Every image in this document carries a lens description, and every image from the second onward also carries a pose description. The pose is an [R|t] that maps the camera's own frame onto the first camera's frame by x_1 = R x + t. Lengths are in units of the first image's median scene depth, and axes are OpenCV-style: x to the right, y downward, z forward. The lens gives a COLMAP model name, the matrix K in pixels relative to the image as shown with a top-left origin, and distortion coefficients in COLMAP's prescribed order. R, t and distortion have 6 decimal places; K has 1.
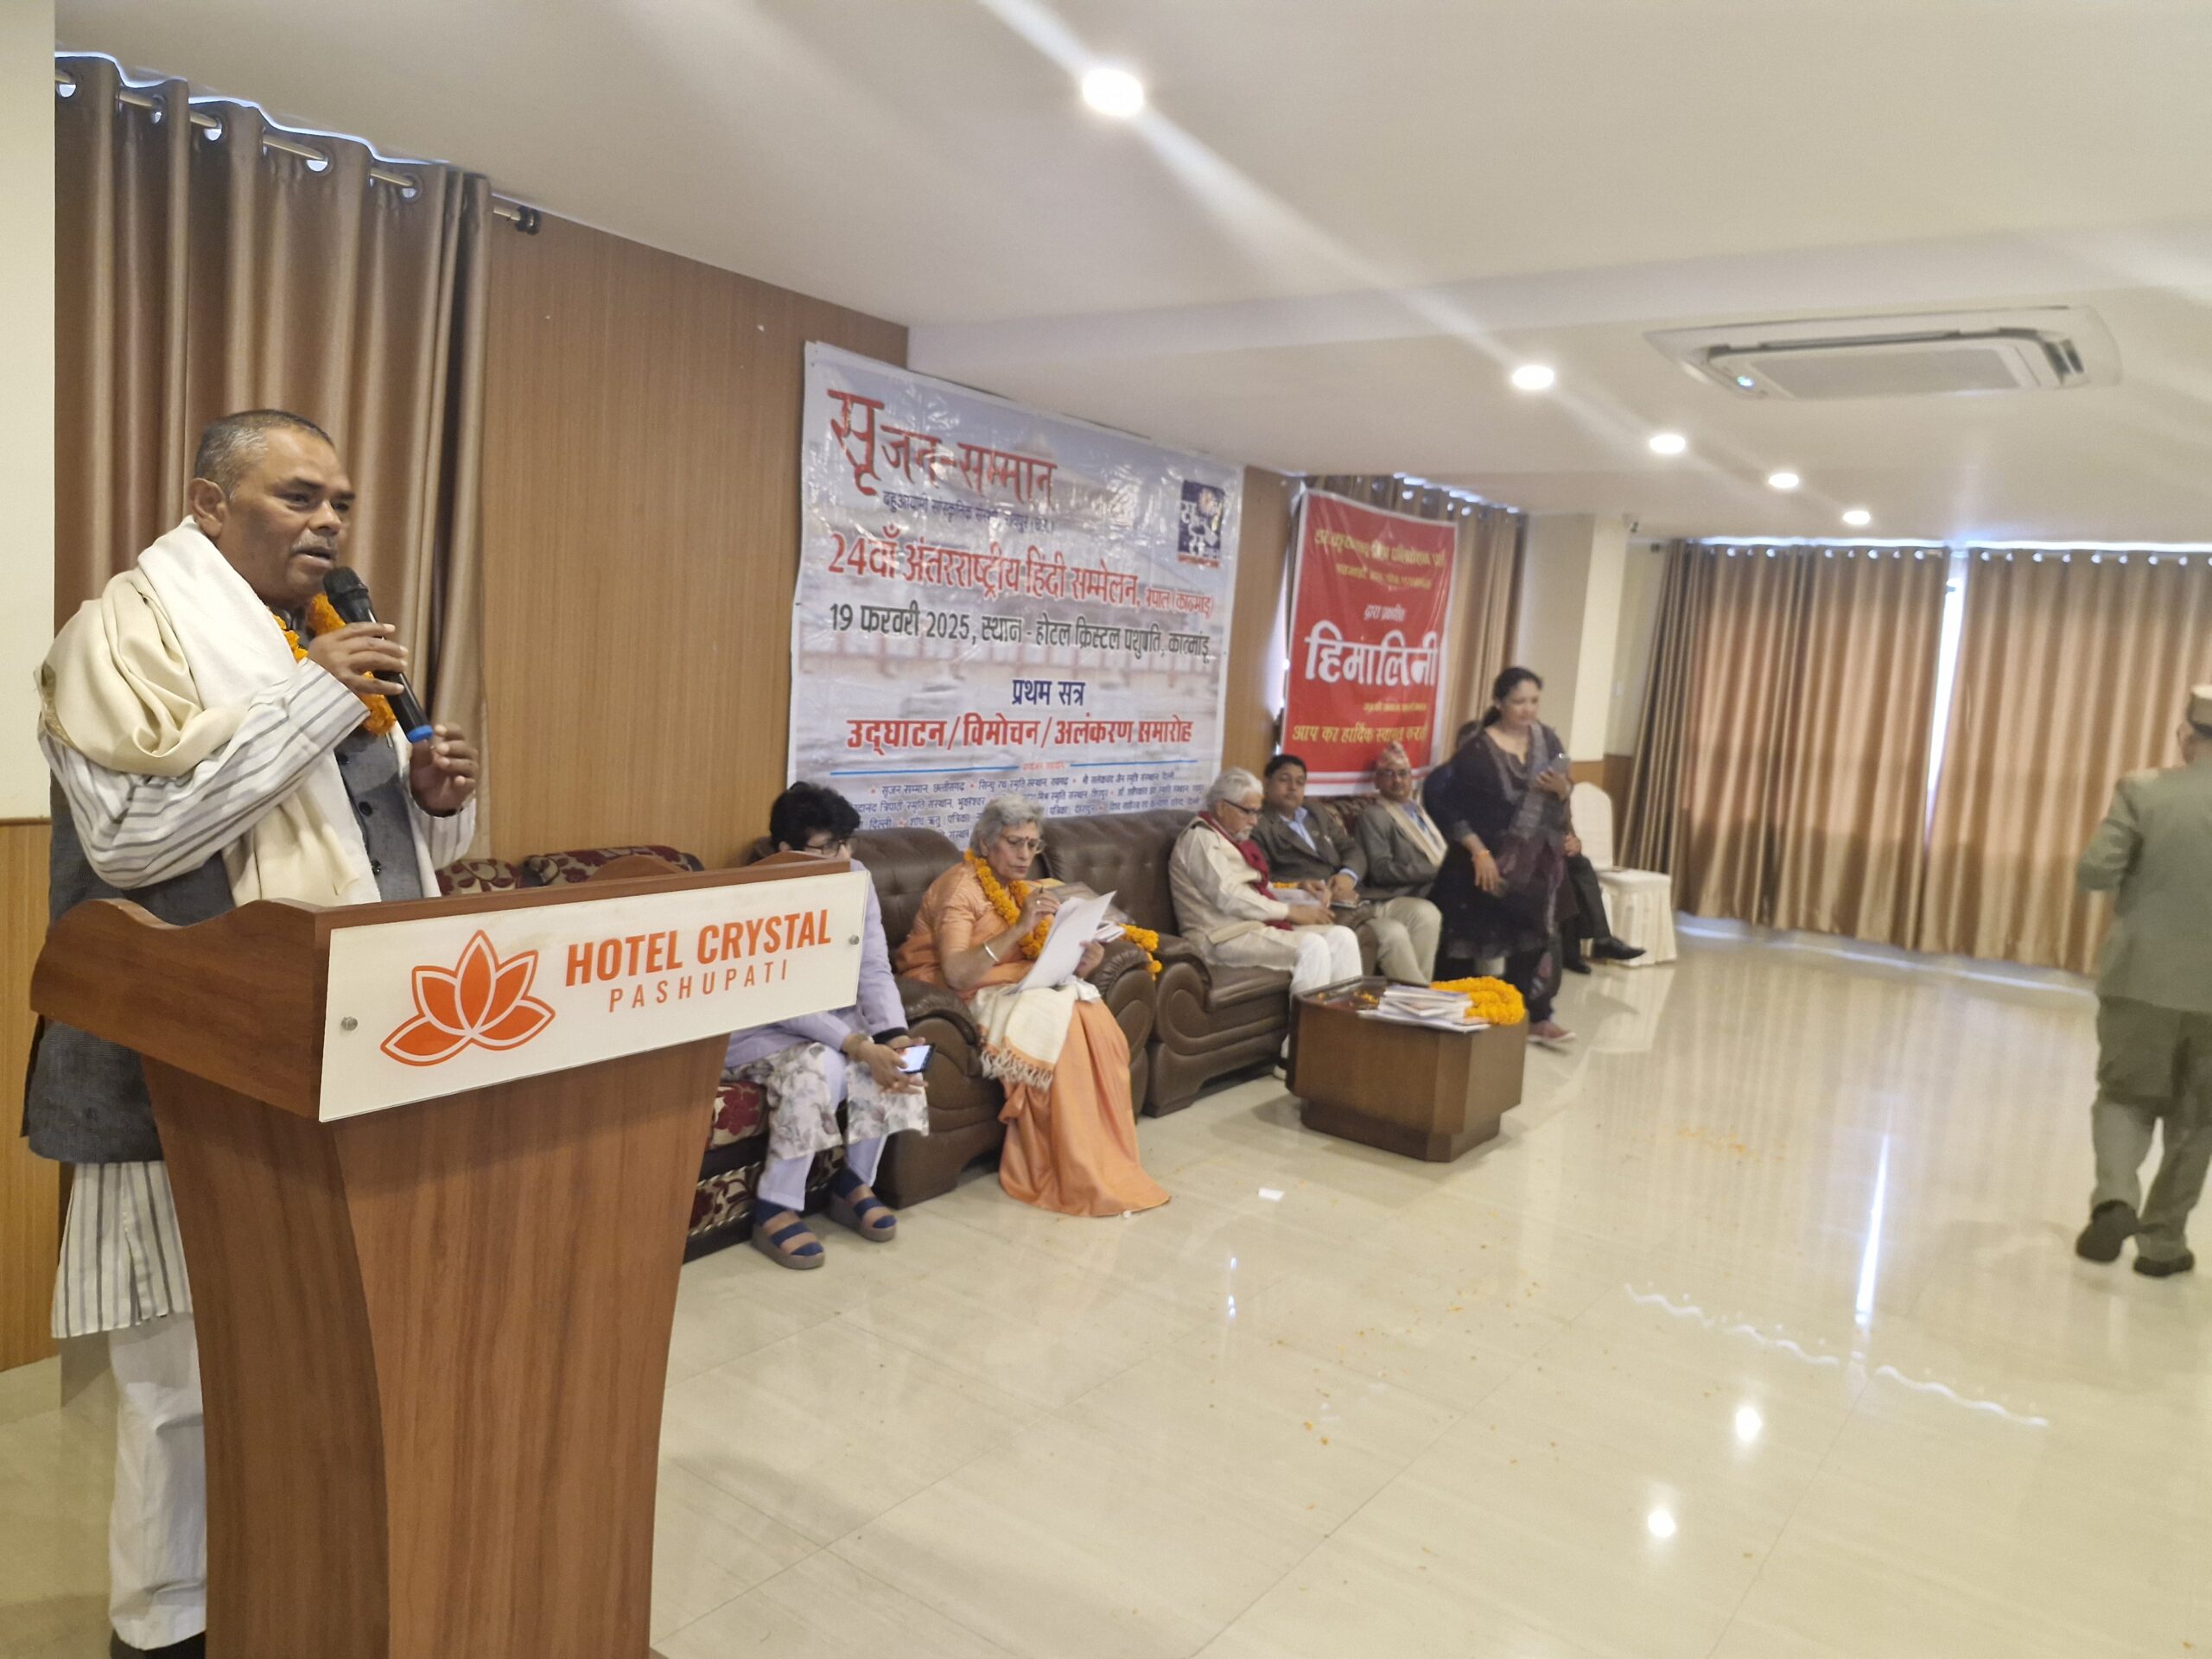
lens RADIAL K [[1510.5, 0, 1093.7], [0, 1510.5, 790.4], [0, 0, 1]] dist [0.086750, -0.099951]
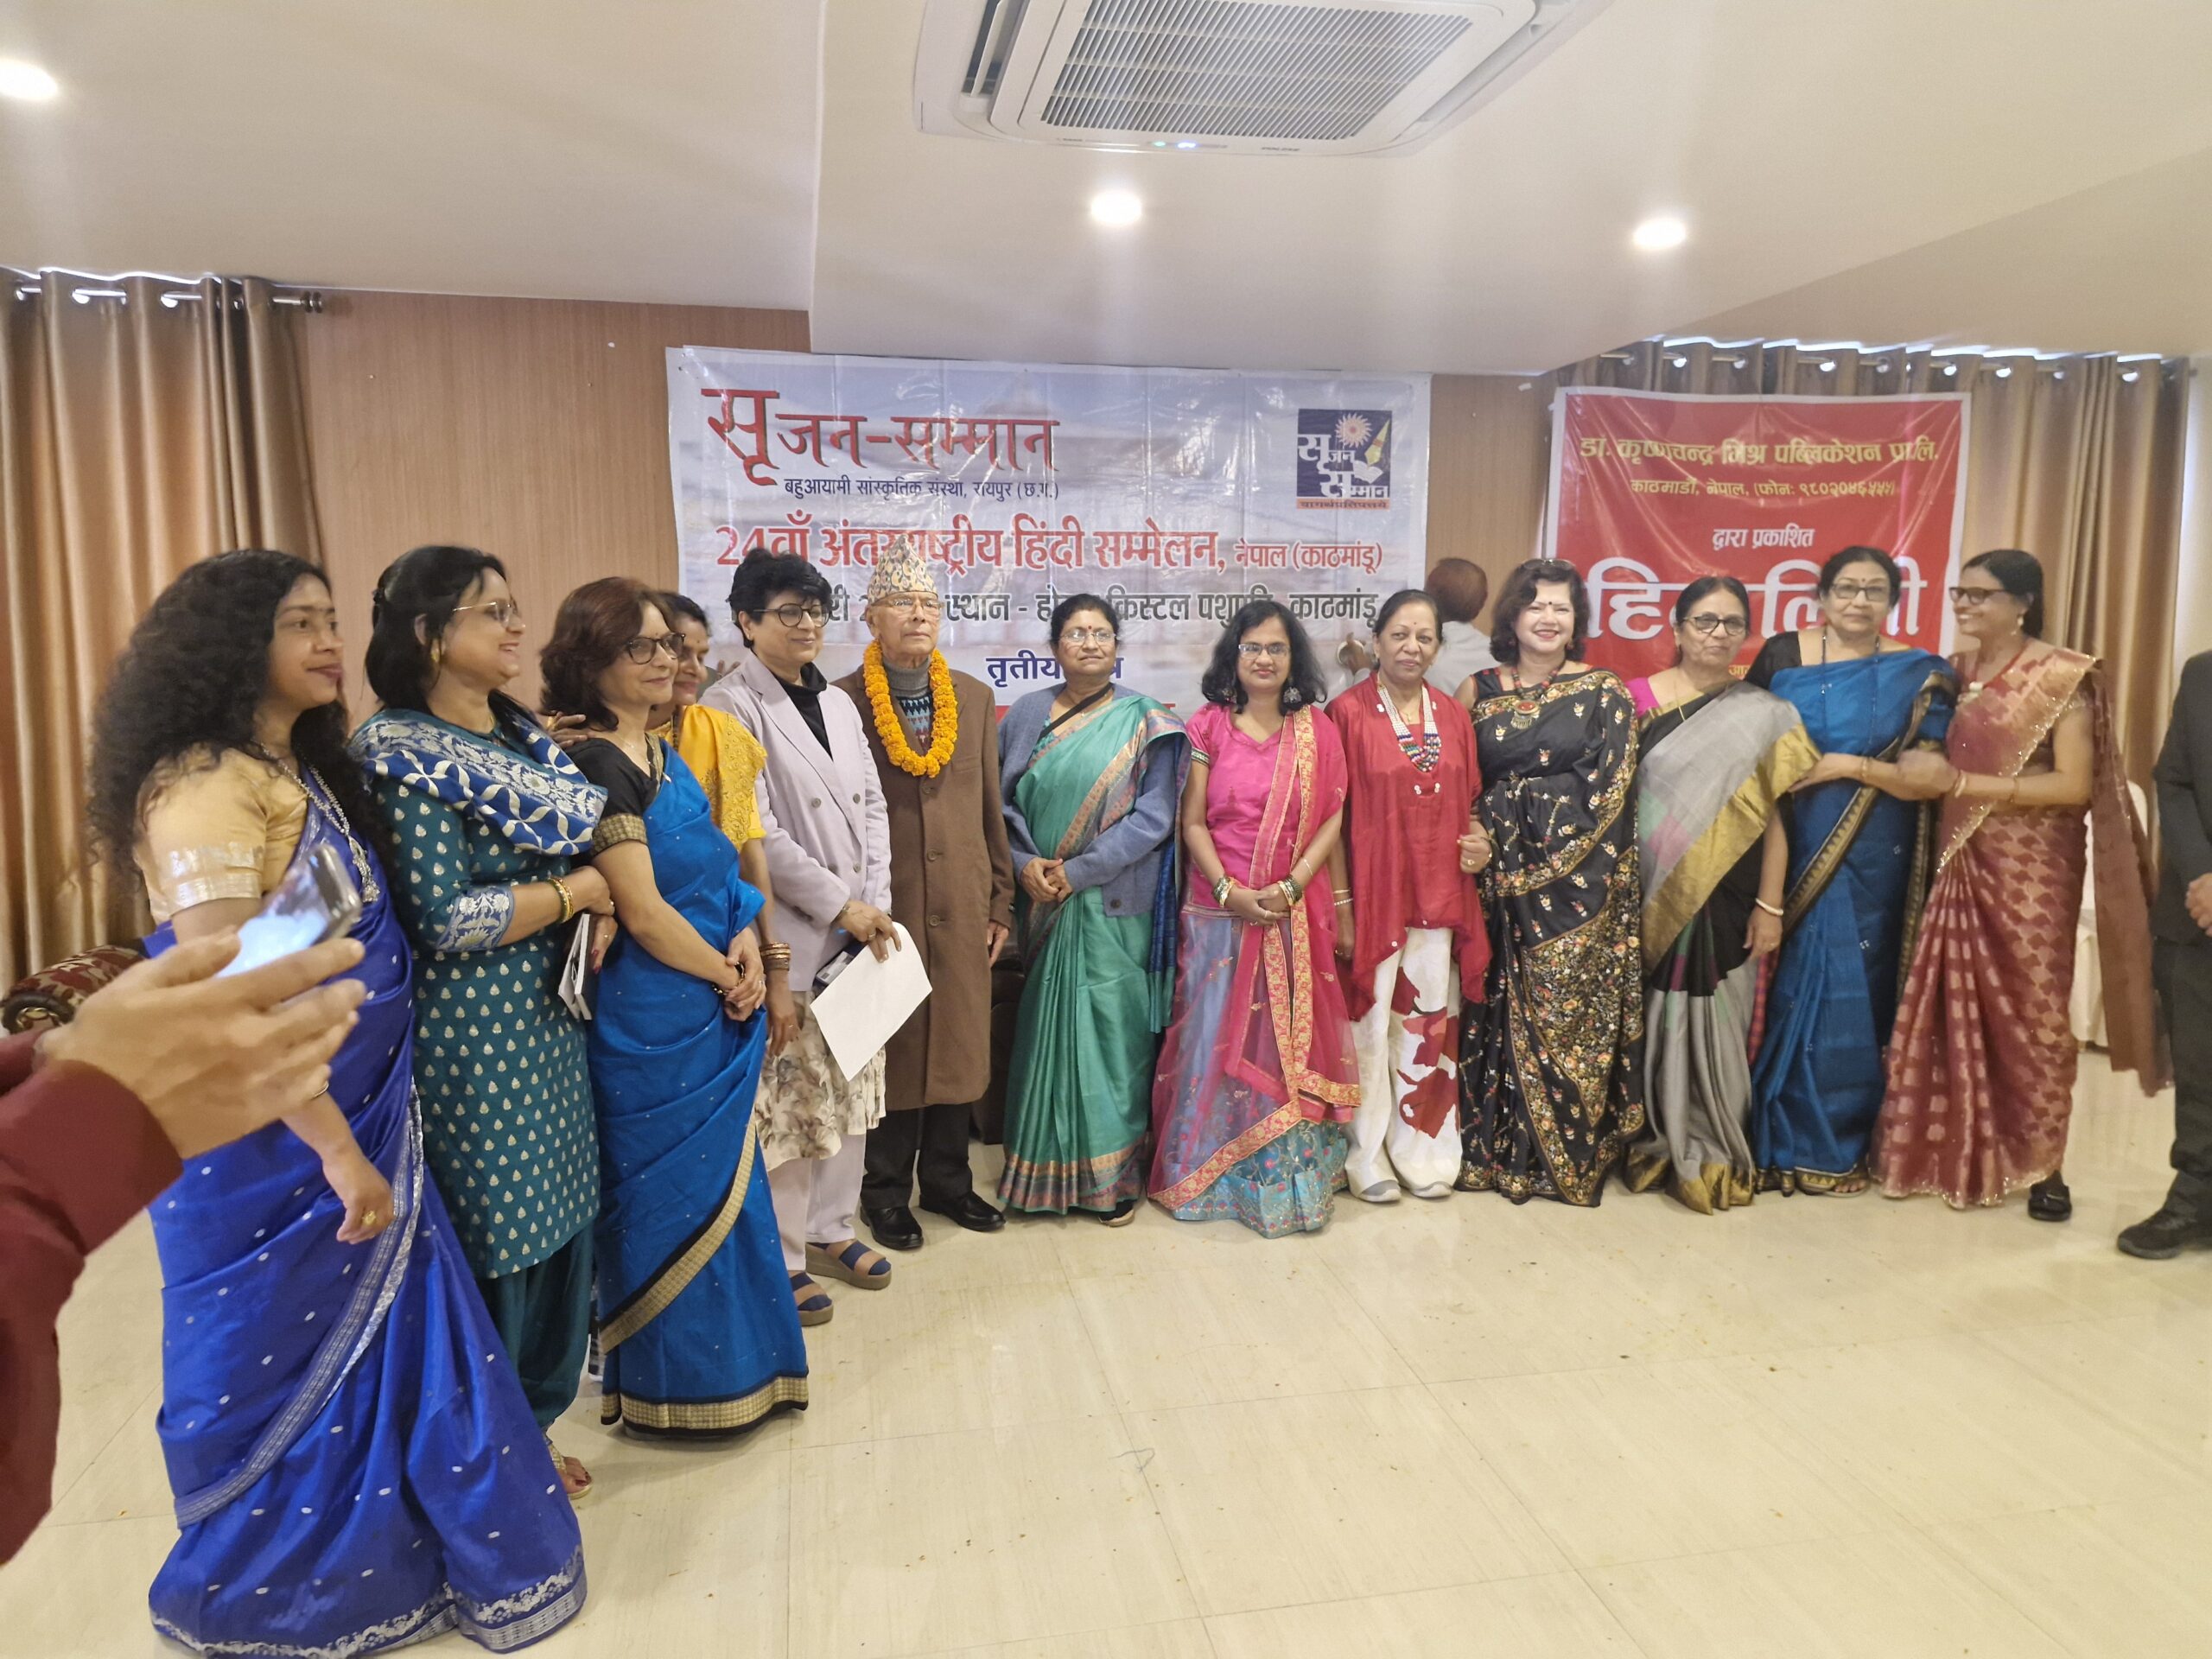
lens RADIAL K [[1532.1, 0, 1097.1], [0, 1532.1, 830.6], [0, 0, 1]] dist [0.078268, -0.059016]
pose [[0.741652, 0.012939, -0.670660, 0.708271], [-0.005556, 0.999898, 0.013146, 0.021136], [0.670762, -0.006023, 0.741648, 0.381382]]
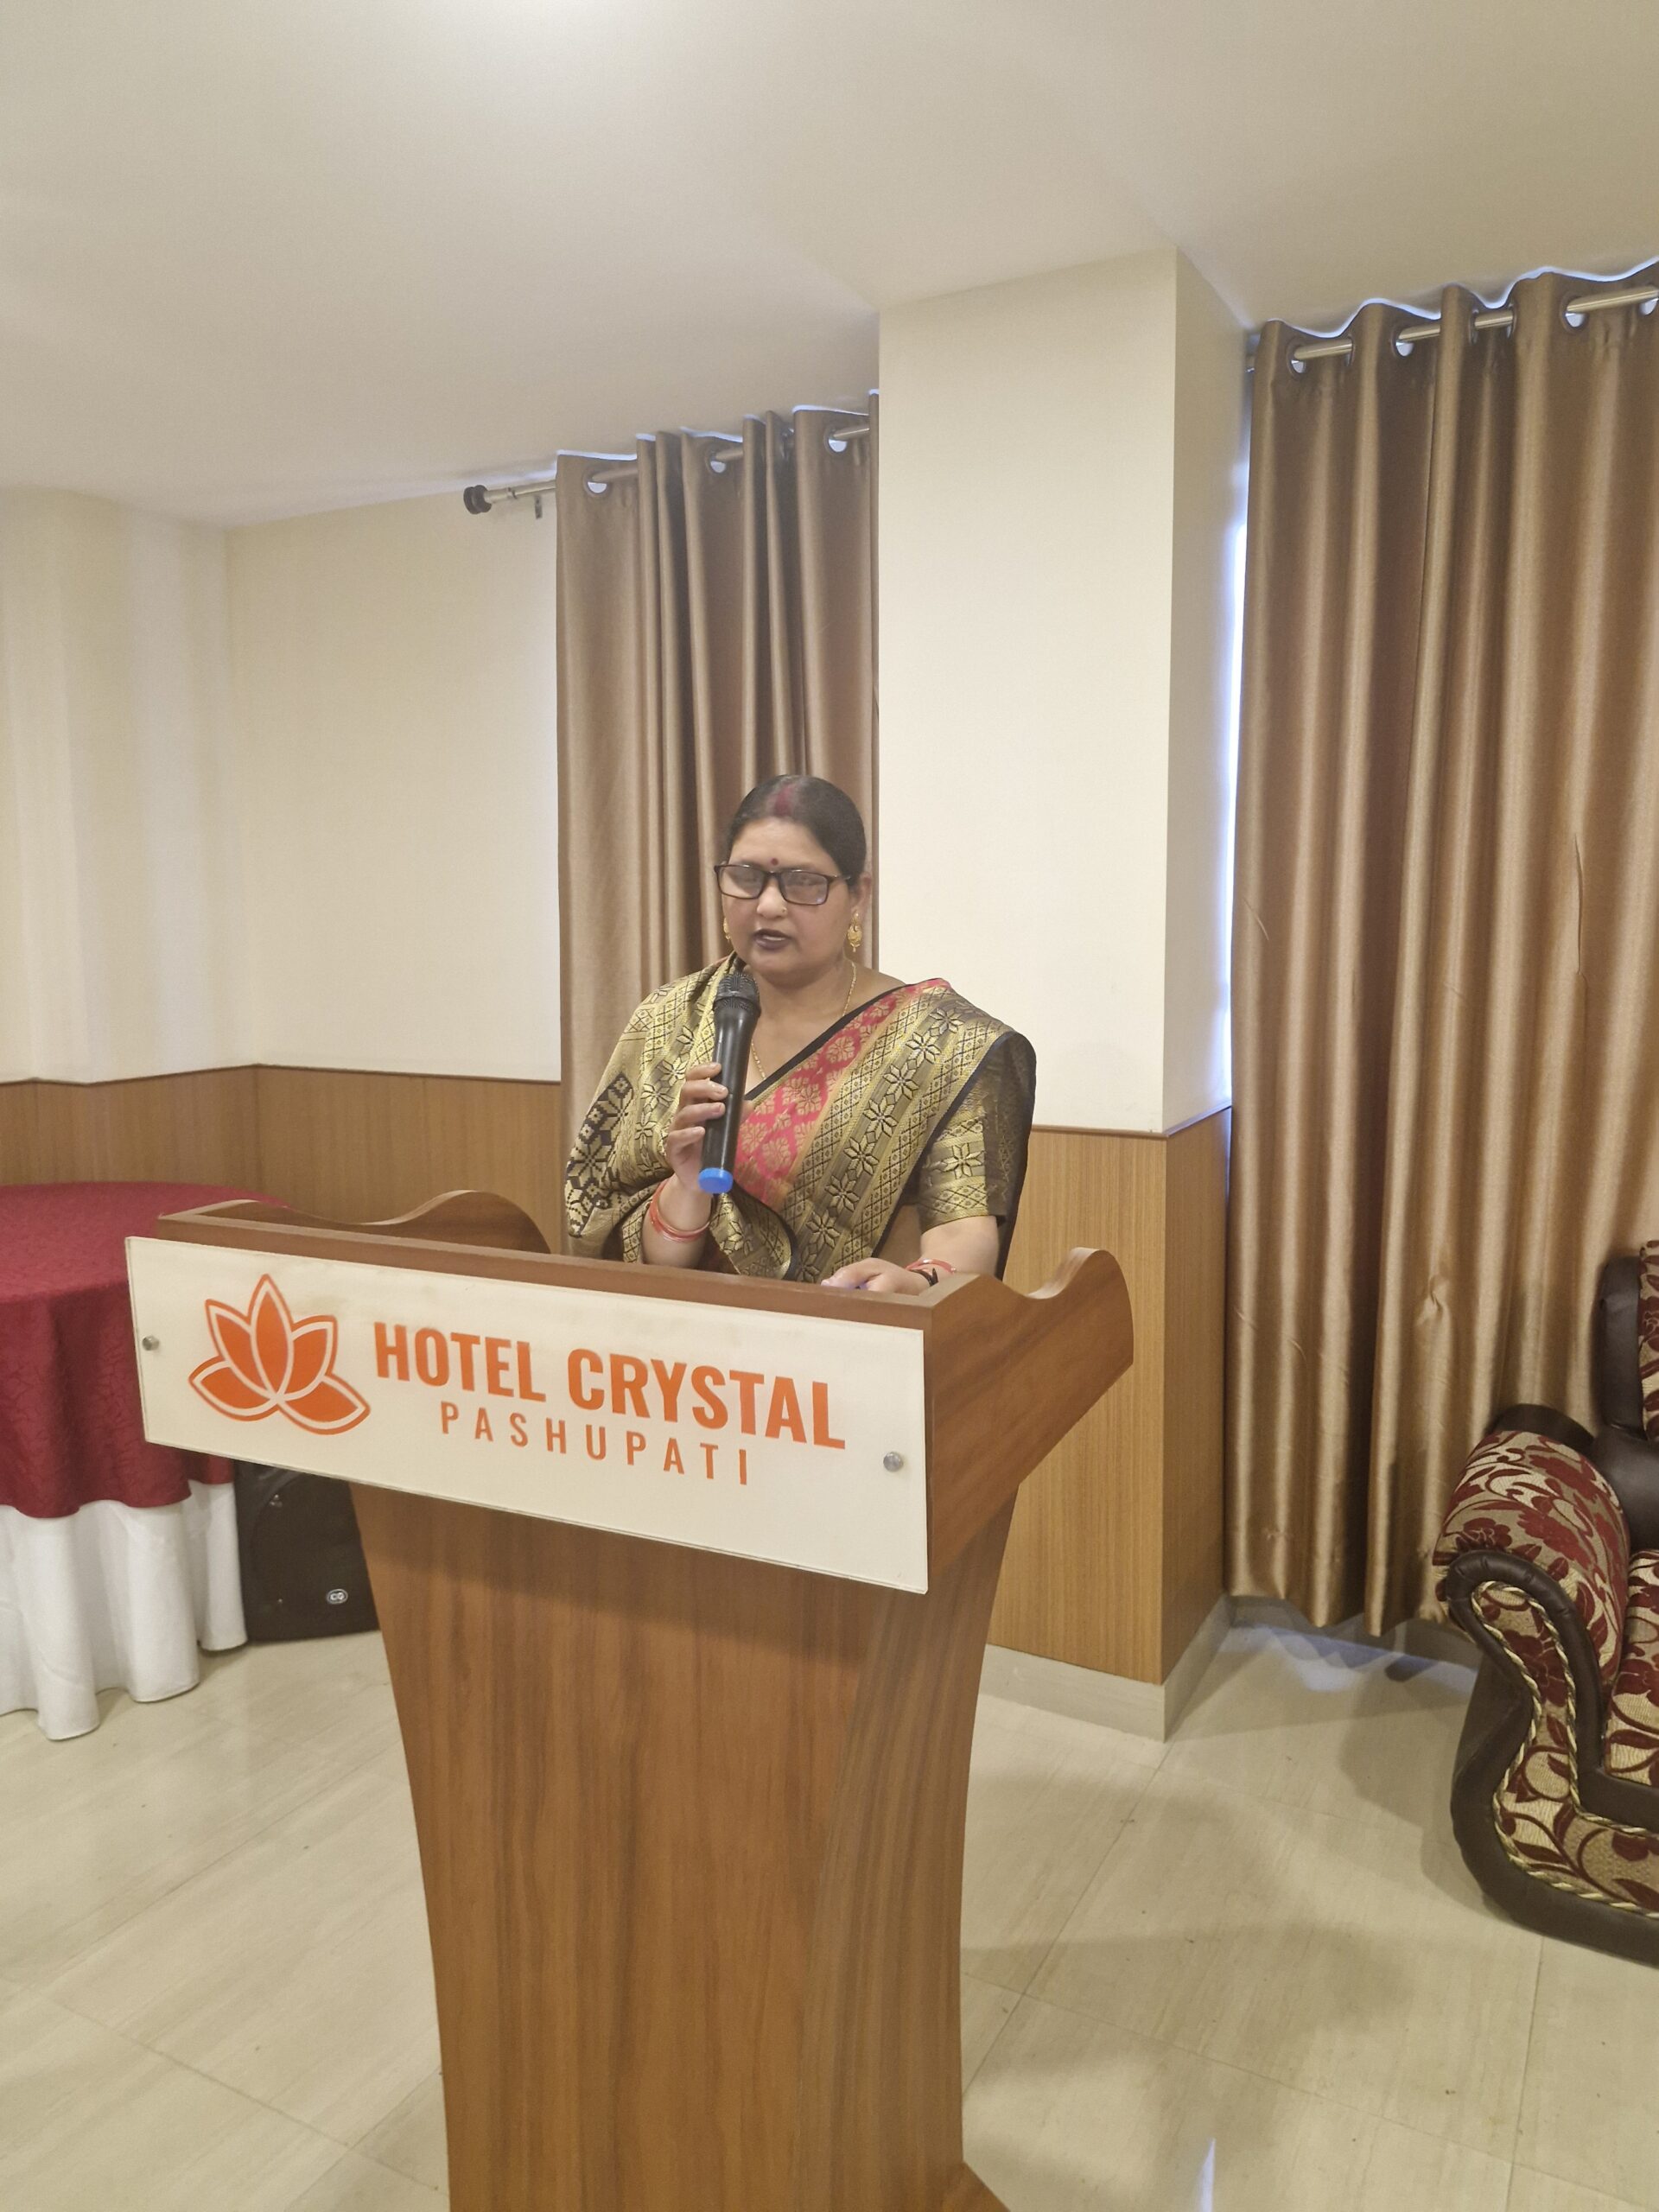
lens RADIAL K [[1510.5, 0, 830.9], [0, 1510.5, 1099.7], [0, 0, 1]] dist [0.086750, -0.099951]
pose [[0.146336, 0.050901, -0.987924, 0.129016], [-0.064325, 0.997051, 0.041844, -0.015850], [0.987141, 0.057425, 0.149179, 0.347161]]
